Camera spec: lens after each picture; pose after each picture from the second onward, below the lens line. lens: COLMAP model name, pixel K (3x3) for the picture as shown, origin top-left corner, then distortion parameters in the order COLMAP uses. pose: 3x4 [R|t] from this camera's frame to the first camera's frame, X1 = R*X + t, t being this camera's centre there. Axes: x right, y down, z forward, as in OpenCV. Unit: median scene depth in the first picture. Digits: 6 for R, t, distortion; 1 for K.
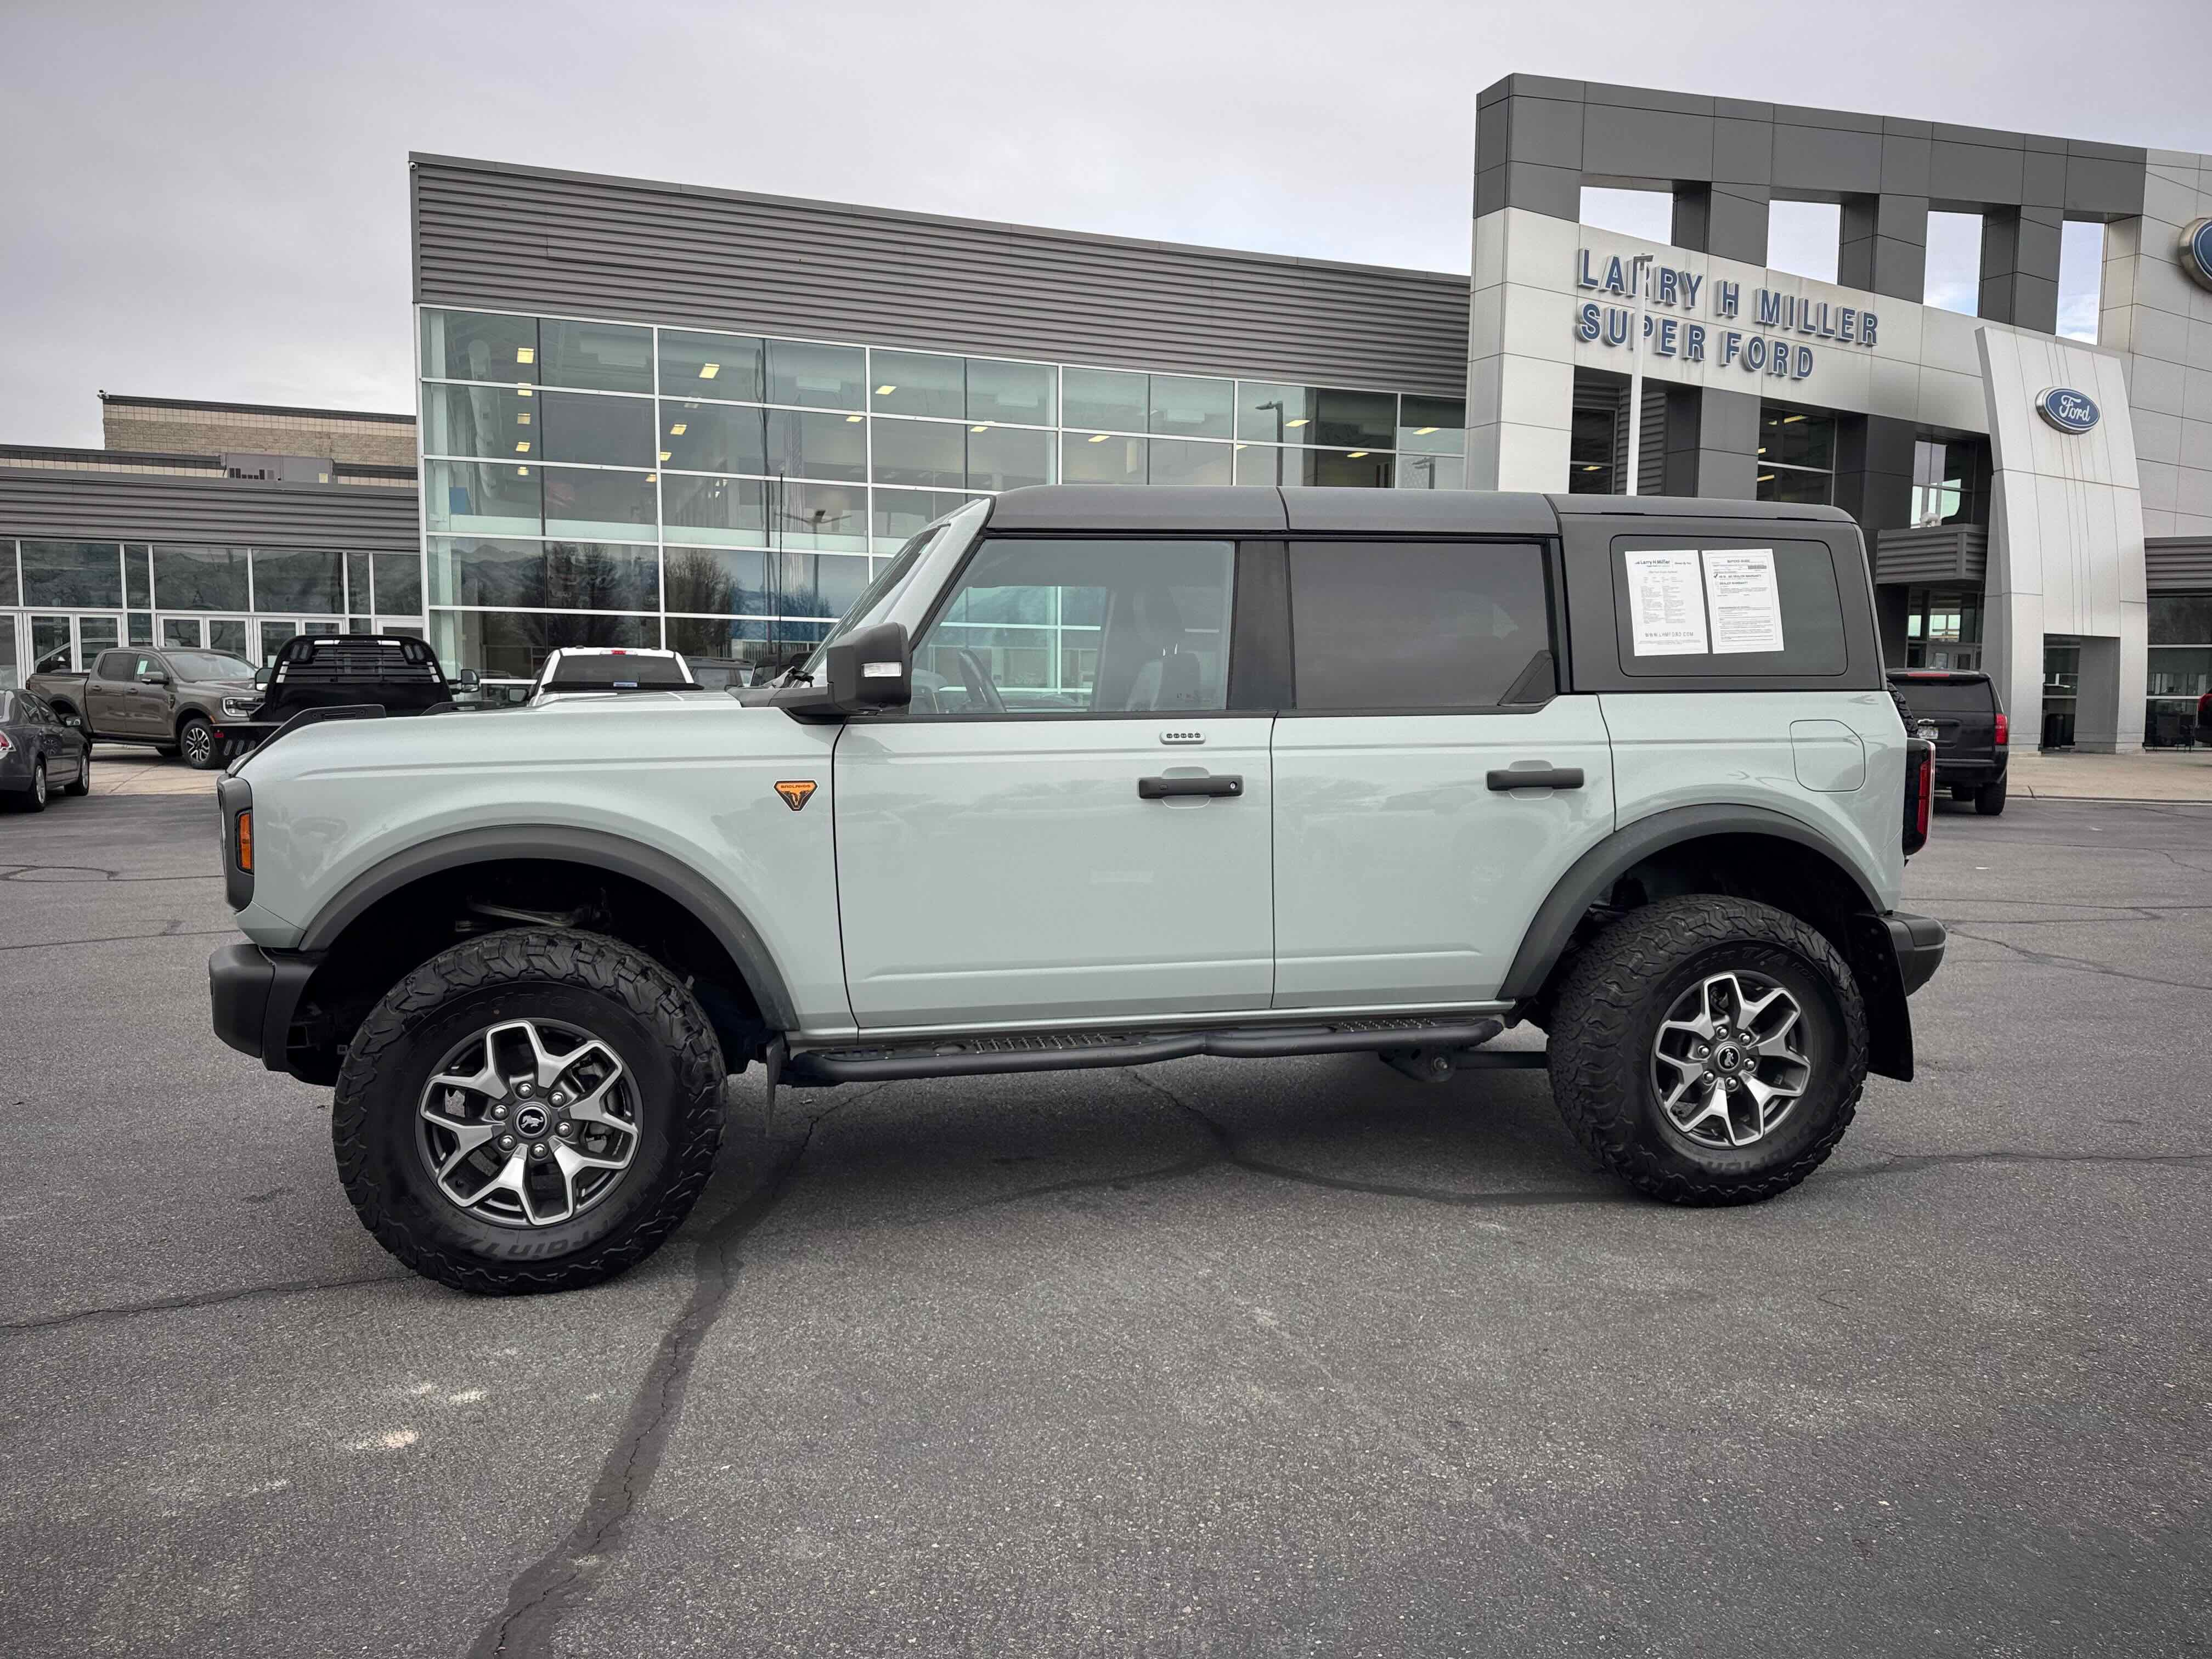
lens RADIAL K [[1574.4, 0, 1104.4], [0, 1574.4, 830.7], [0, 0, 1]] dist [0.065978, -0.077238]
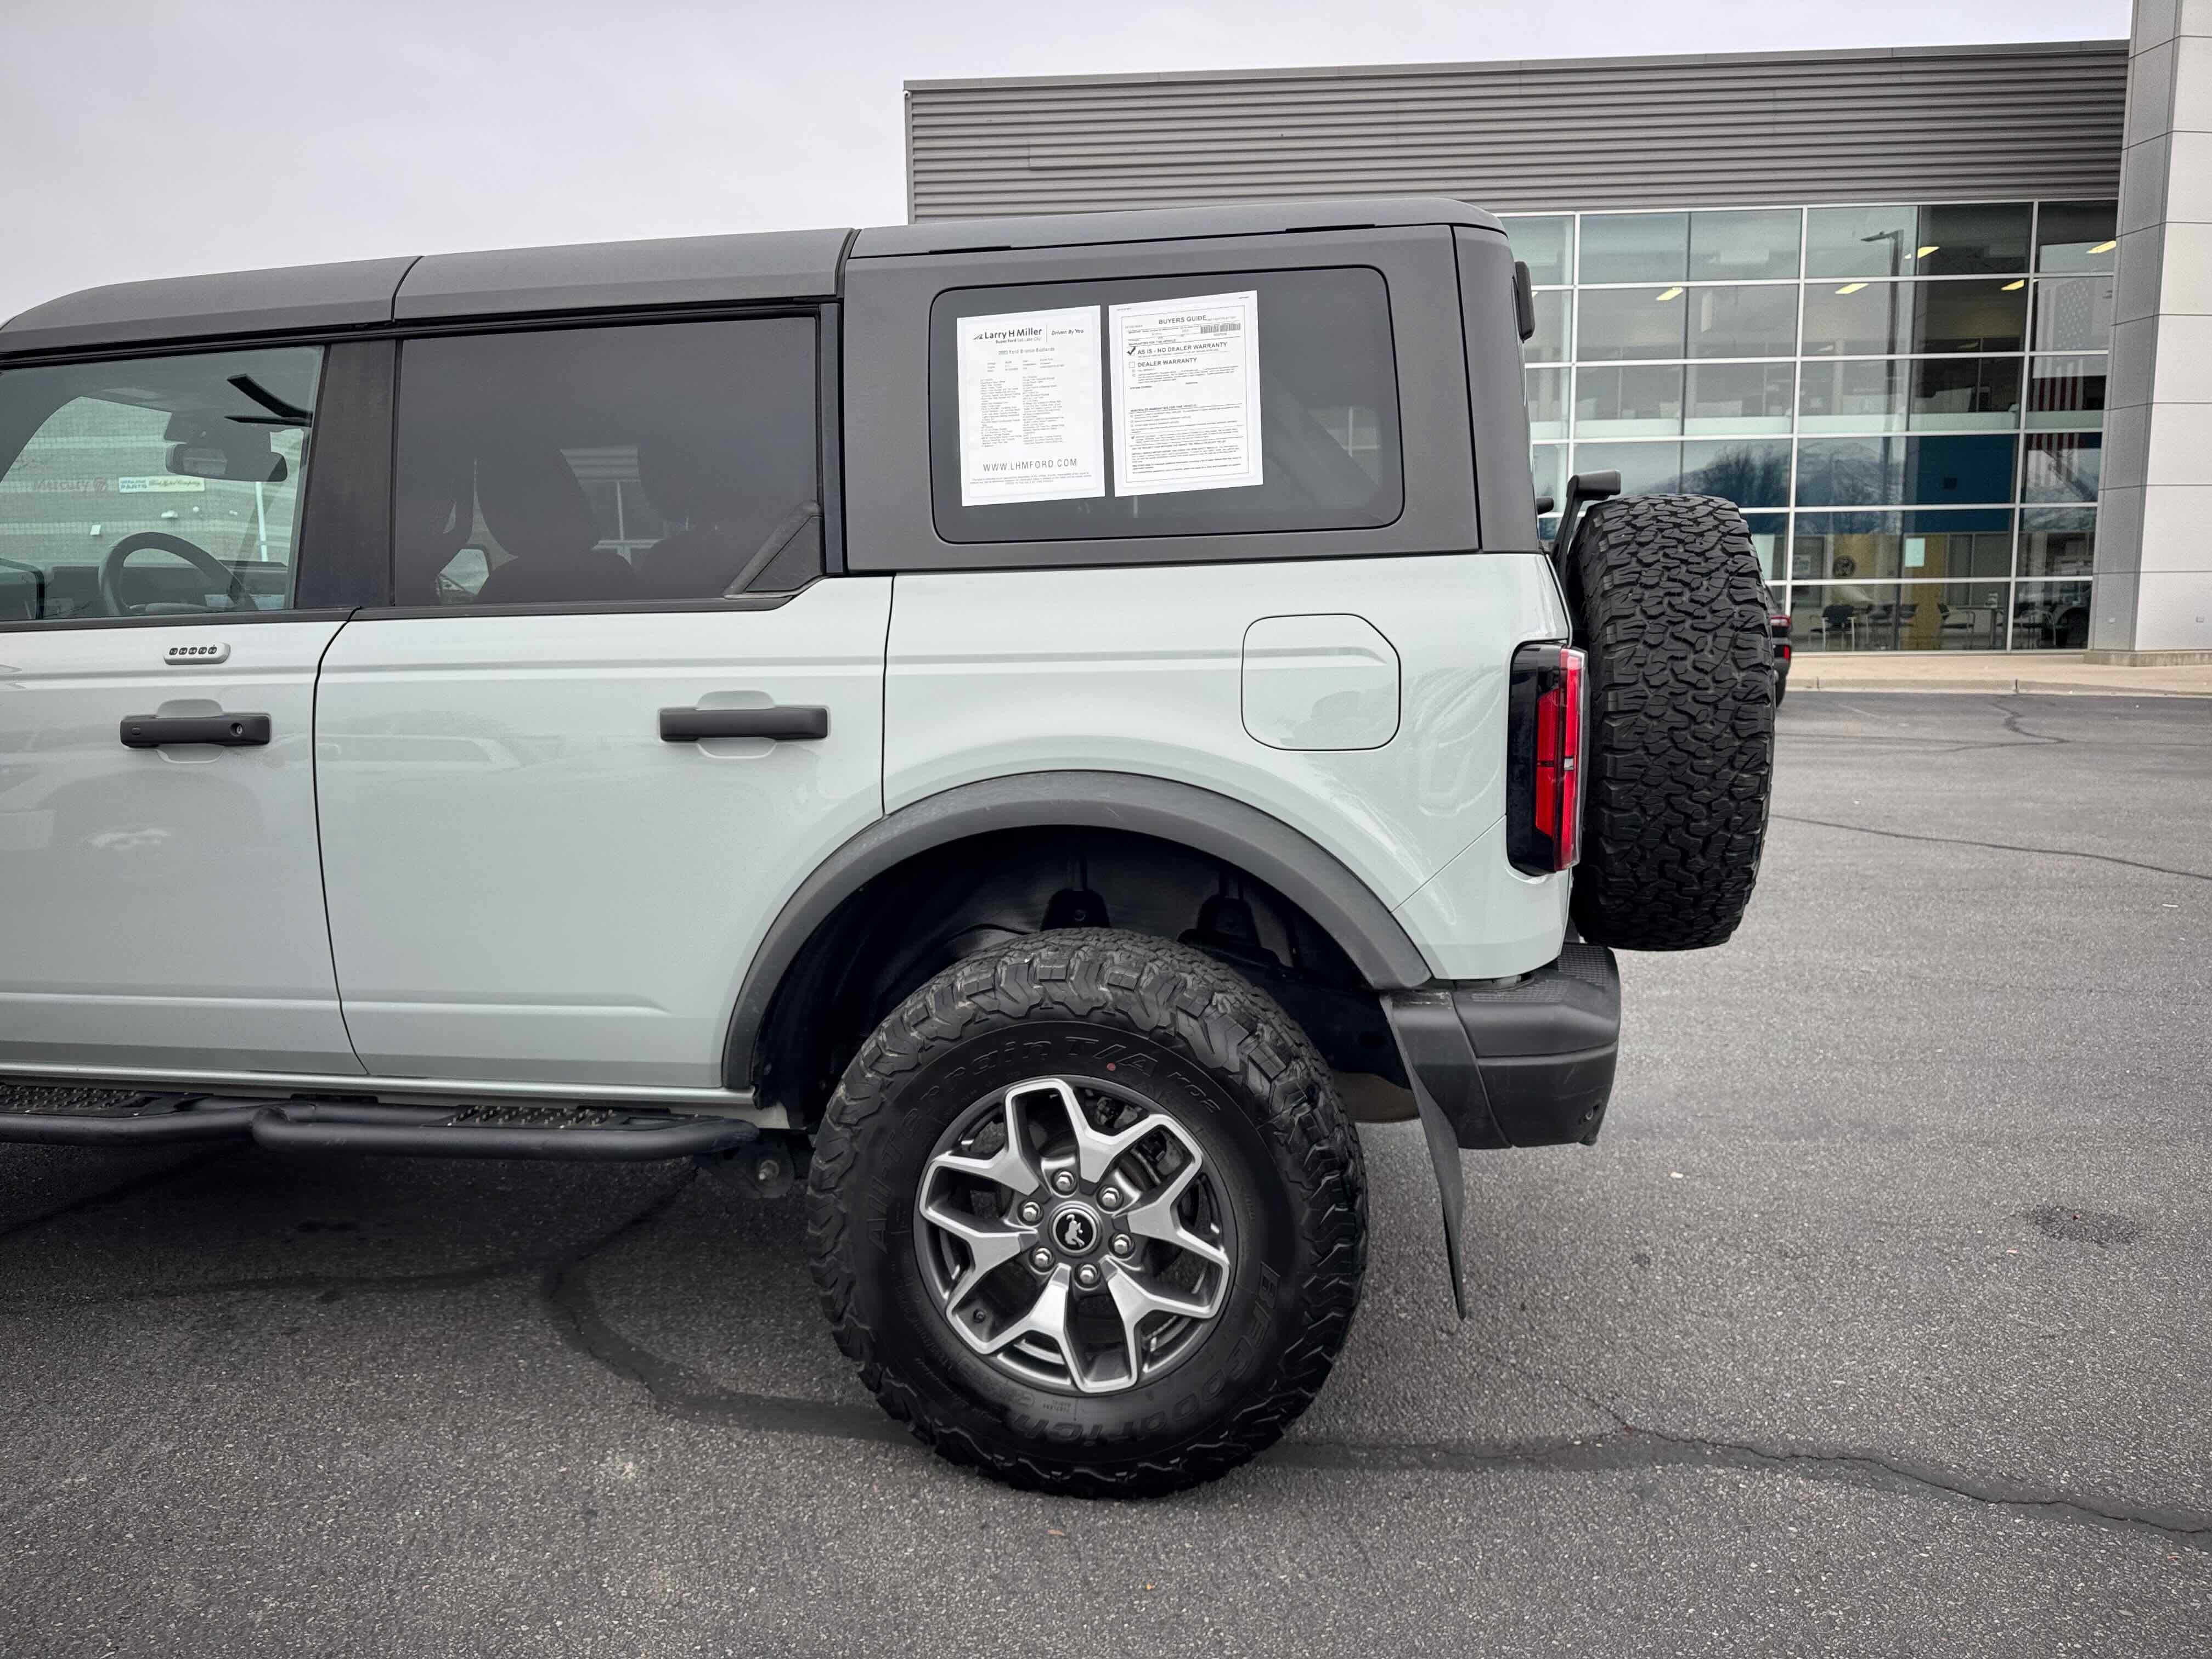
lens RADIAL K [[1574.4, 0, 1098.7], [0, 1574.4, 819.9], [0, 0, 1]] dist [0.065978, -0.077238]
pose [[0.916202, 0.033074, -0.399349, 0.620642], [-0.012912, 0.998507, 0.053075, -0.029444], [0.400509, -0.043471, 0.915261, 0.510409]]
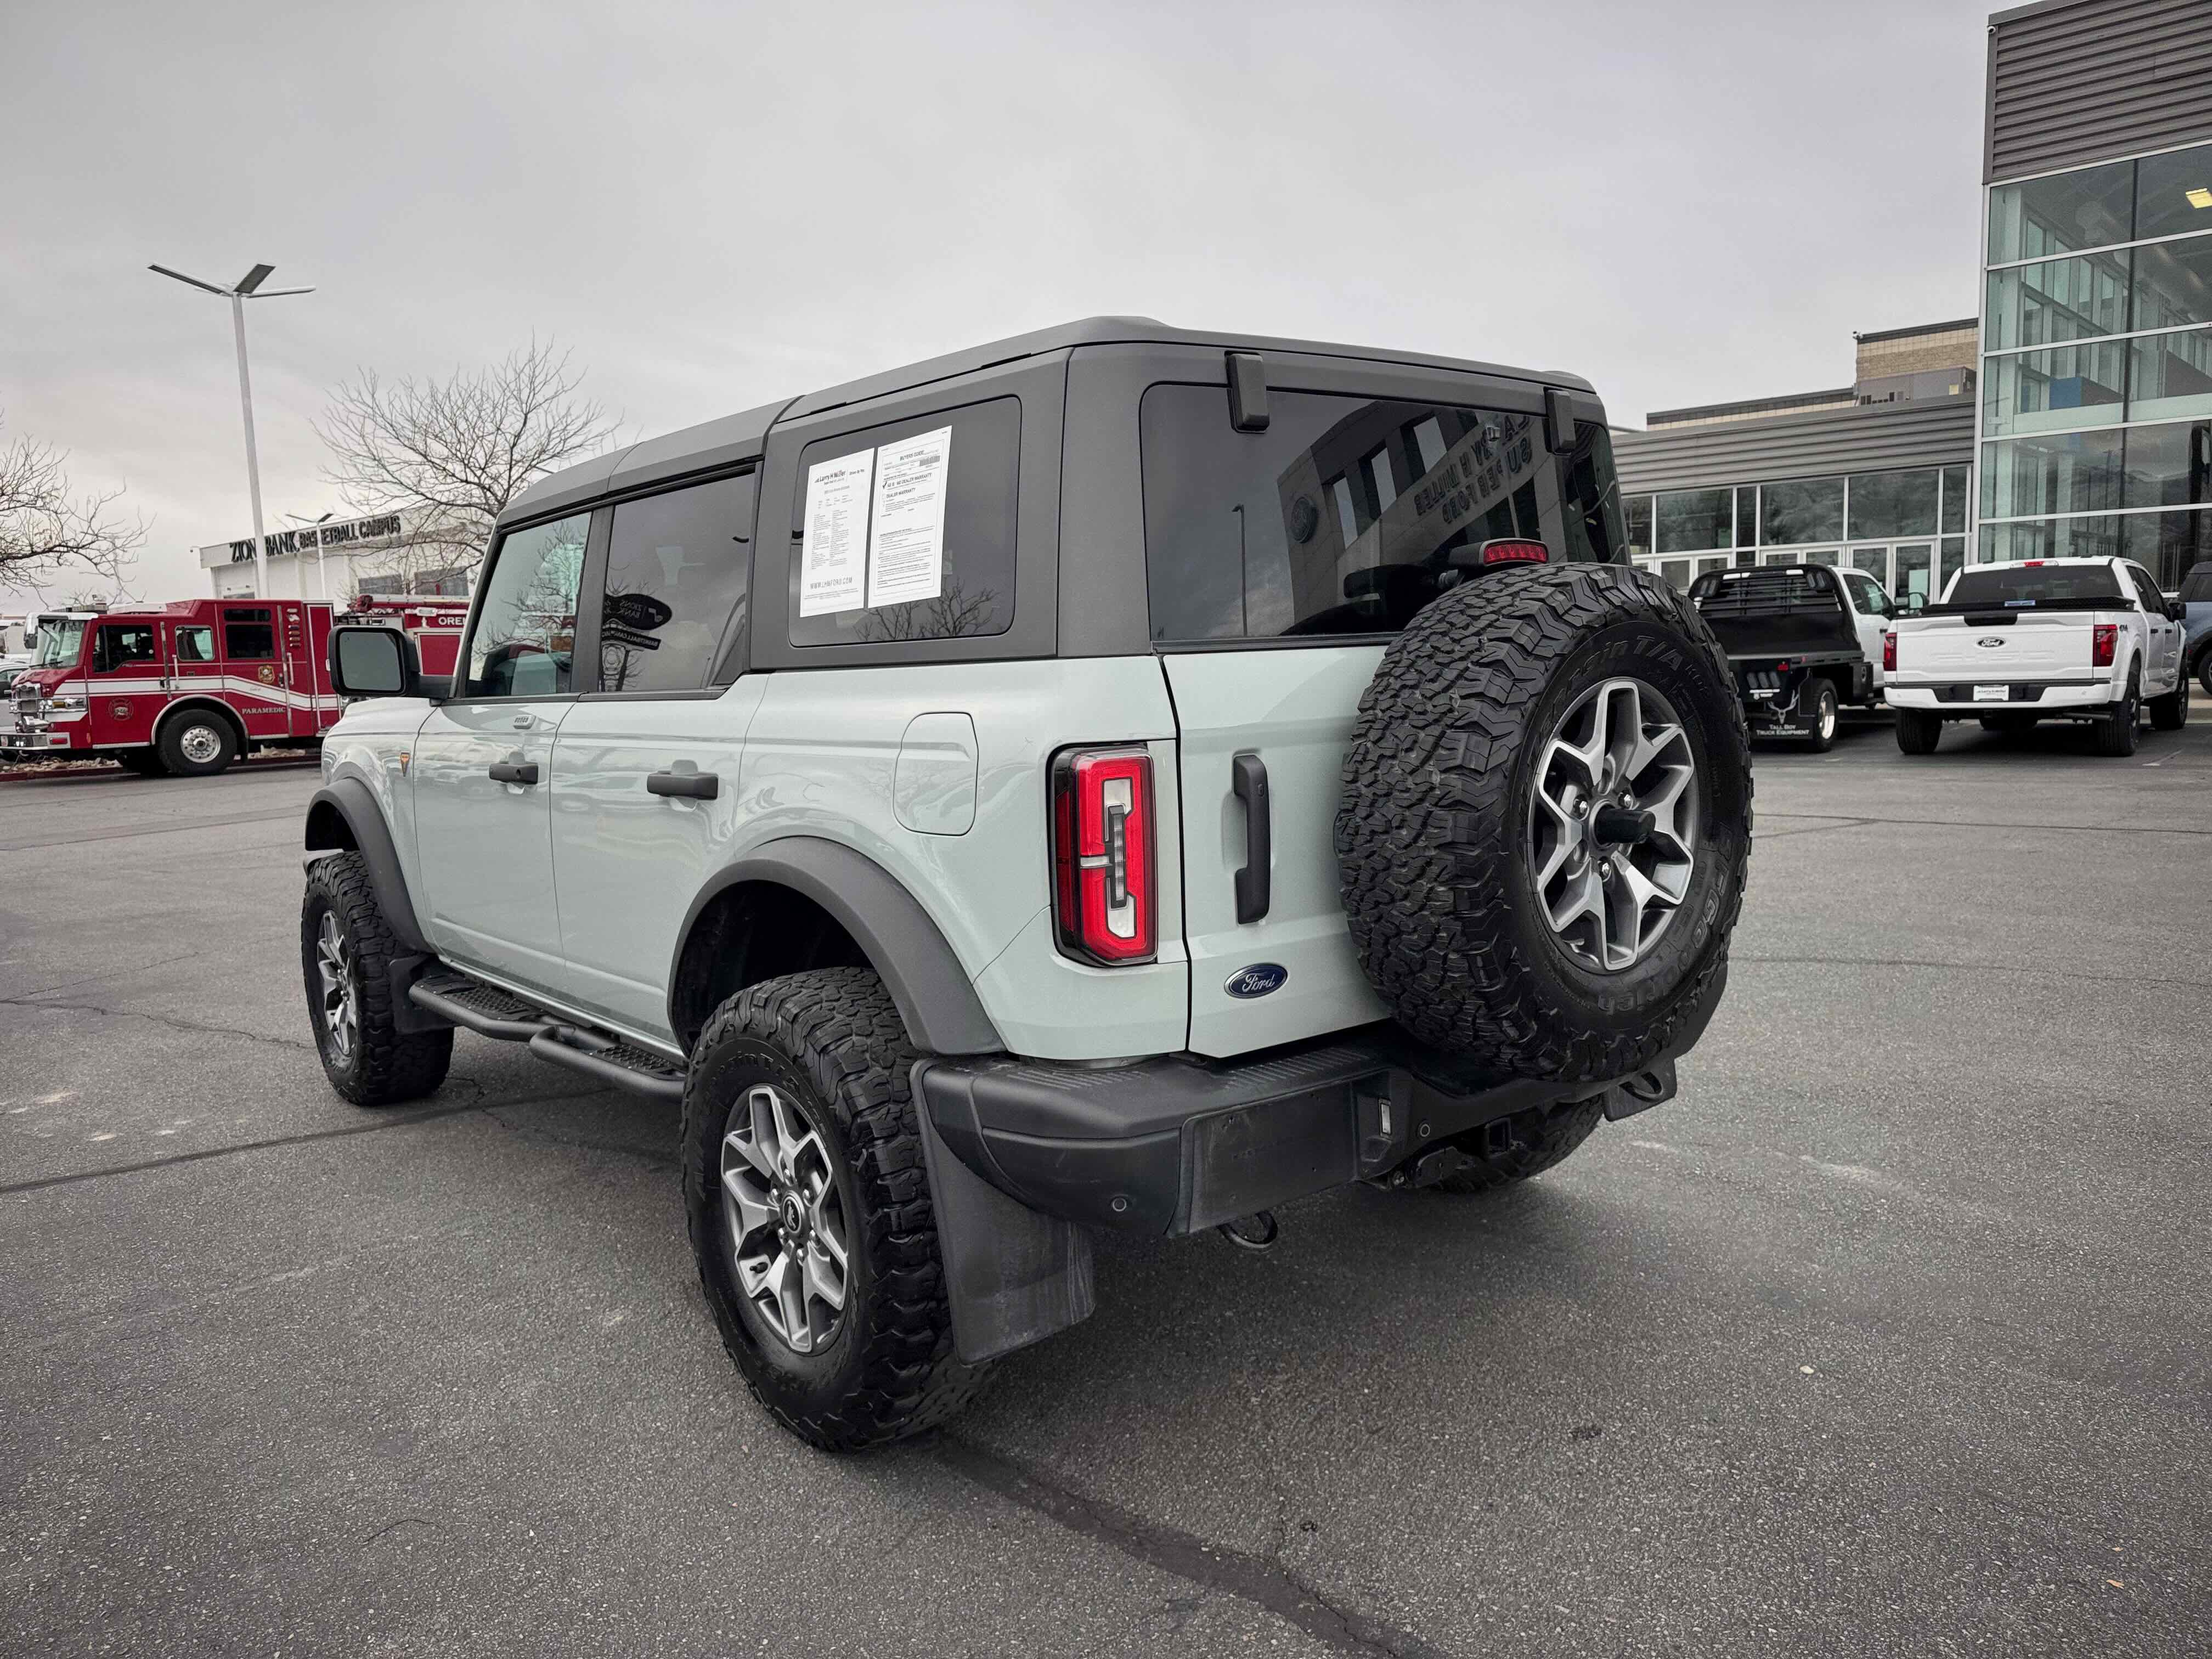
lens RADIAL K [[1574.4, 0, 1085.5], [0, 1574.4, 823.1], [0, 0, 1]] dist [0.065978, -0.077238]
pose [[0.445156, 0.078540, -0.892002, 1.043145], [-0.037781, 0.996906, 0.068922, -0.073780], [0.894656, 0.003020, 0.446746, 0.818293]]
